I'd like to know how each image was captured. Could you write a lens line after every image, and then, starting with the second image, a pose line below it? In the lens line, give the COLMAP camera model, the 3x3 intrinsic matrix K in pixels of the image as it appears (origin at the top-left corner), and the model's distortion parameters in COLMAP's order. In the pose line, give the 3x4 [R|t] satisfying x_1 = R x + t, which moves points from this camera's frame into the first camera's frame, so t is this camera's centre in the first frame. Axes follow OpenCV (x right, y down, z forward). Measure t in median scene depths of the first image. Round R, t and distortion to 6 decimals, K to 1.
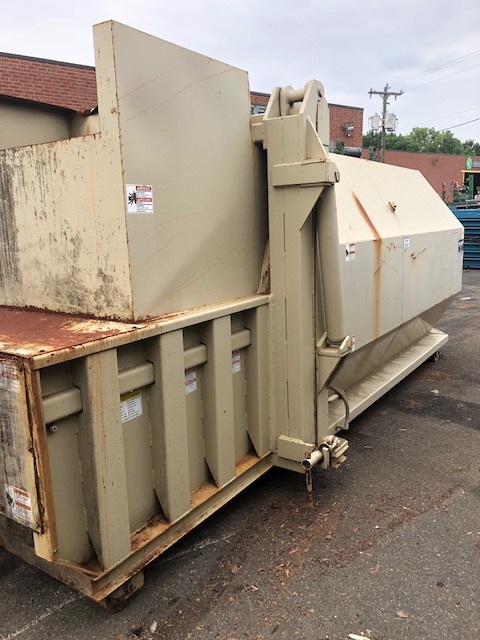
lens RADIAL K [[525.6, 0, 244.0], [0, 525.6, 325.2], [0, 0, 1]] dist [0.016404, -0.004795]
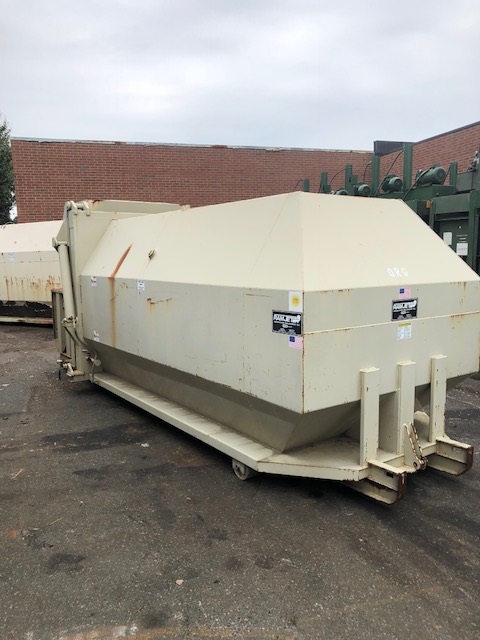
lens RADIAL K [[525.6, 0, 234.6], [0, 525.6, 313.2], [0, 0, 1]] dist [0.016404, -0.004795]
pose [[-0.358486, 0.141300, -0.922779, 1.629215], [-0.156085, 0.965492, 0.208478, -0.465281], [0.920394, 0.218769, -0.324060, 1.987875]]
